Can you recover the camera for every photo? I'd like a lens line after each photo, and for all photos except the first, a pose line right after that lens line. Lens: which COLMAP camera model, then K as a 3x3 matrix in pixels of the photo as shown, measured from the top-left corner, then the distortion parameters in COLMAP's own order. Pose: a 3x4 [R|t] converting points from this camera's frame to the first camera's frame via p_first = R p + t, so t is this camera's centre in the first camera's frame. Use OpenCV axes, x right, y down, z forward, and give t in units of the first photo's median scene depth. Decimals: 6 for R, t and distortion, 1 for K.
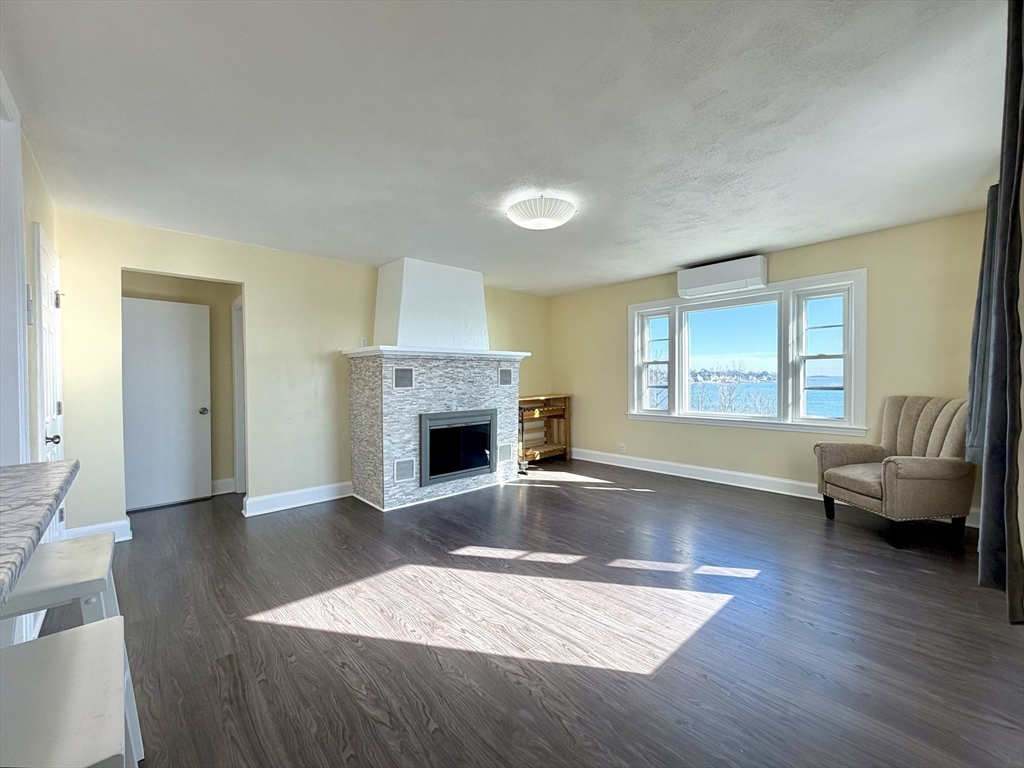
lens RADIAL K [[415.9, 0, 507.6], [0, 415.9, 386.9], [0, 0, 1]] dist [-0.002226, -0.000069]
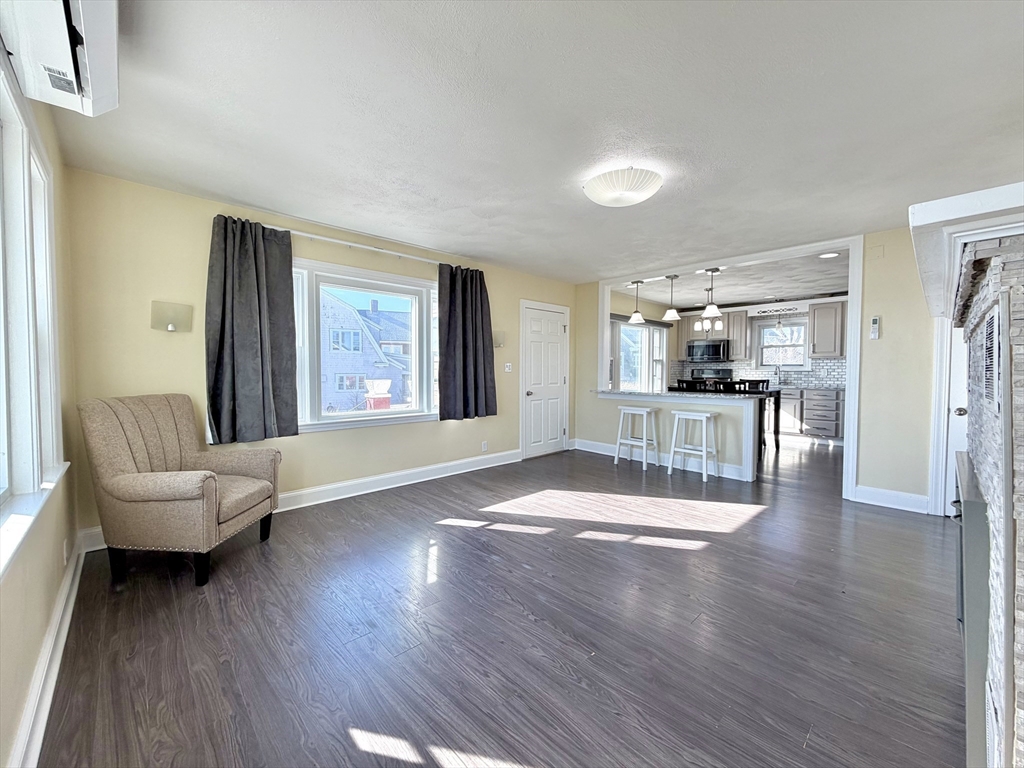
lens RADIAL K [[407.2, 0, 509.0], [0, 407.2, 382.1], [0, 0, 1]] dist [-0.000062, -0.000151]
pose [[-0.999619, 0.006380, -0.026849, 0.258441], [0.005110, 0.998877, 0.047099, -0.027153], [0.027119, 0.046944, -0.998529, 1.384339]]
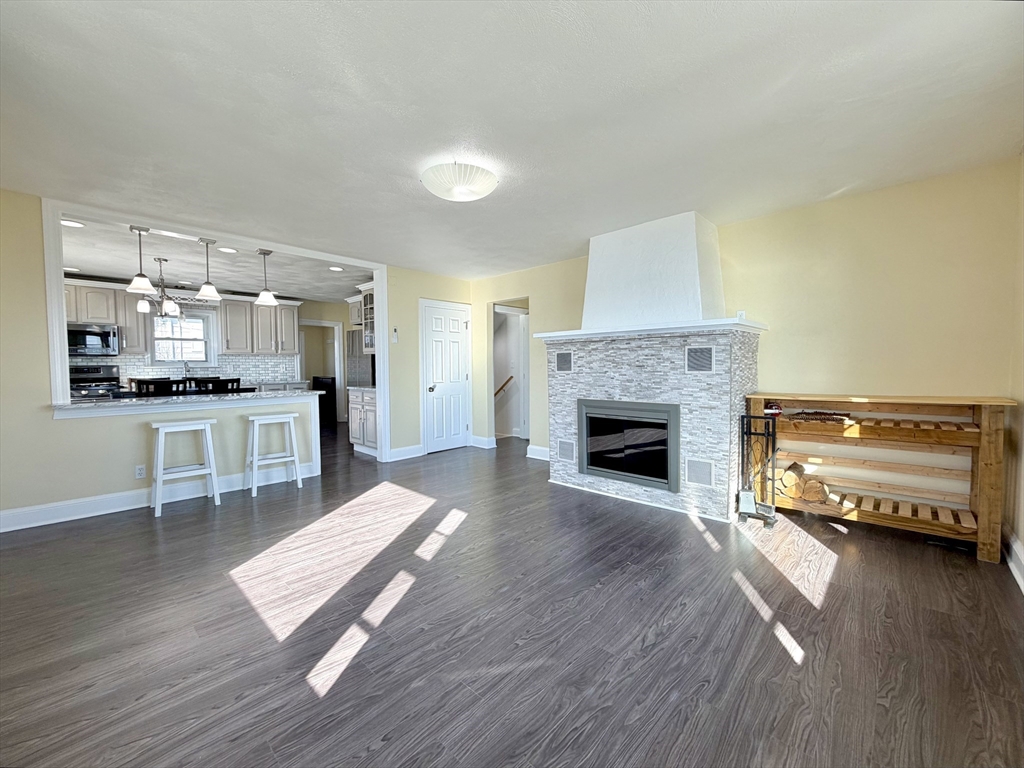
lens RADIAL K [[412.9, 0, 512.0], [0, 412.9, 384.0], [0, 0, 1]] dist [0.000861, 0.000080]
pose [[0.077945, 0.053155, -0.995540, 0.738058], [-0.010312, 0.998567, 0.052510, -0.018991], [0.996904, 0.006174, 0.078381, 0.759952]]
